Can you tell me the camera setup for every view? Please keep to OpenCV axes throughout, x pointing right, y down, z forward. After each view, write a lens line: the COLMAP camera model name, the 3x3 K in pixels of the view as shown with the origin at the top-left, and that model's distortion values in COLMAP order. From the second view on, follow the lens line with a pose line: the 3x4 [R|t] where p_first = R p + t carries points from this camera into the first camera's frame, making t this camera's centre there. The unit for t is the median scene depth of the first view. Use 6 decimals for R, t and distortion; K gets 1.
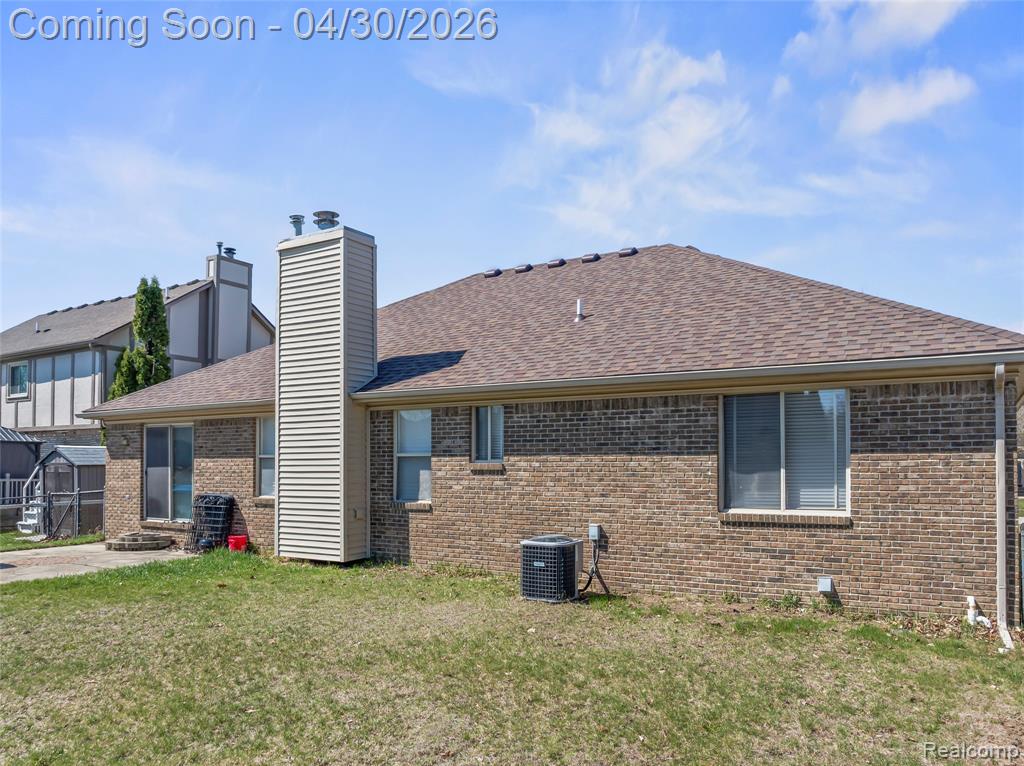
lens RADIAL K [[729.1, 0, 519.3], [0, 729.1, 451.8], [0, 0, 1]] dist [-0.047941, 0.018490]
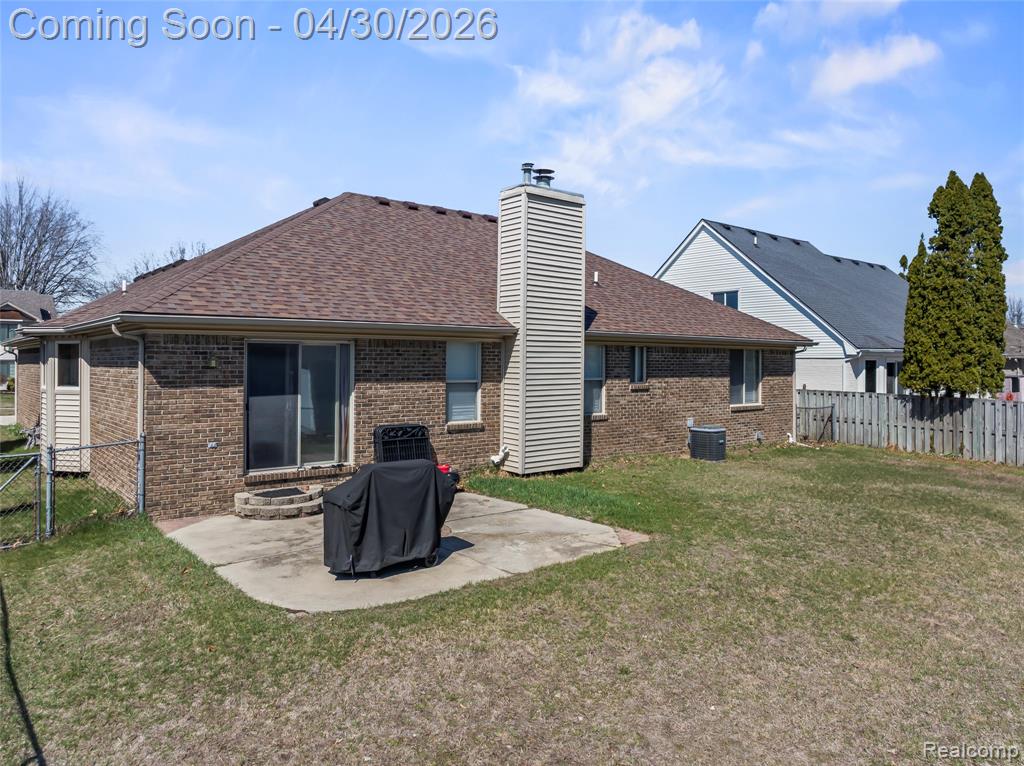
lens RADIAL K [[729.1, 0, 506.2], [0, 729.1, 383.7], [0, 0, 1]] dist [-0.047941, 0.018490]
pose [[0.354406, -0.002672, 0.935088, -1.583570], [0.007420, 0.999972, 0.000045, 0.012468], [-0.935062, 0.006923, 0.354416, 0.740554]]
